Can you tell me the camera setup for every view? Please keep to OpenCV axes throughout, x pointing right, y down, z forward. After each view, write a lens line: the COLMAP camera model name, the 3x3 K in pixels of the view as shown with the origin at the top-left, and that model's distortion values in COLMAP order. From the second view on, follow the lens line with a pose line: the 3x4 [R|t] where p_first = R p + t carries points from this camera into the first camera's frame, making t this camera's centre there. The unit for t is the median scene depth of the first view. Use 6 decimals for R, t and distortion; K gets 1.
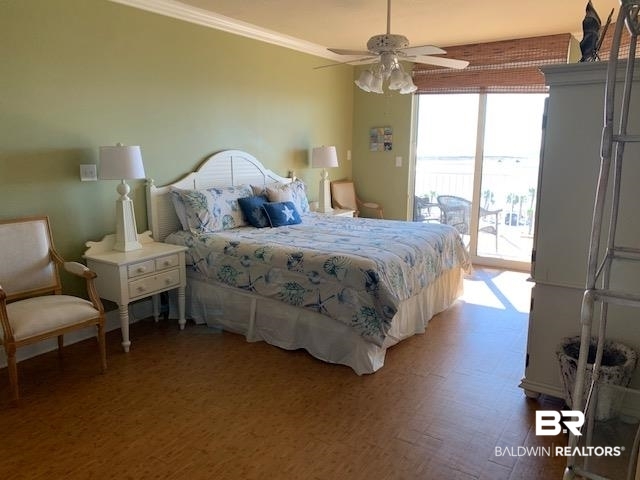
lens RADIAL K [[484.4, 0, 320.0], [0, 484.4, 240.0], [0, 0, 1]] dist [0.003168, -0.005549]
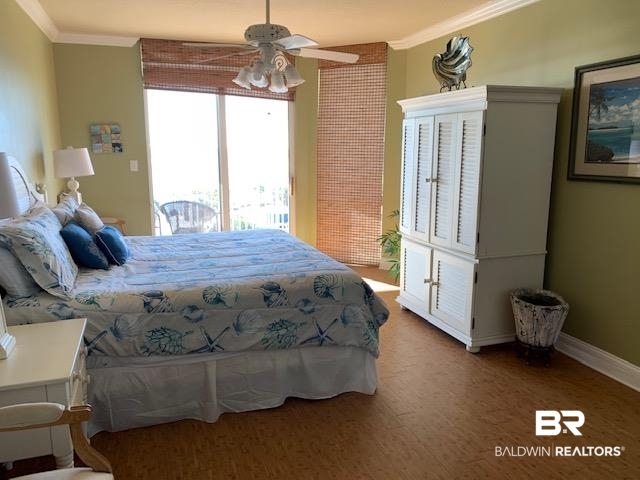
lens RADIAL K [[484.4, 0, 320.0], [0, 484.4, 240.0], [0, 0, 1]] dist [0.003168, -0.005549]
pose [[0.588669, -0.148396, 0.794637, -0.595214], [0.148048, 0.986171, 0.074490, -0.087559], [-0.794702, 0.073794, 0.602498, 0.431609]]
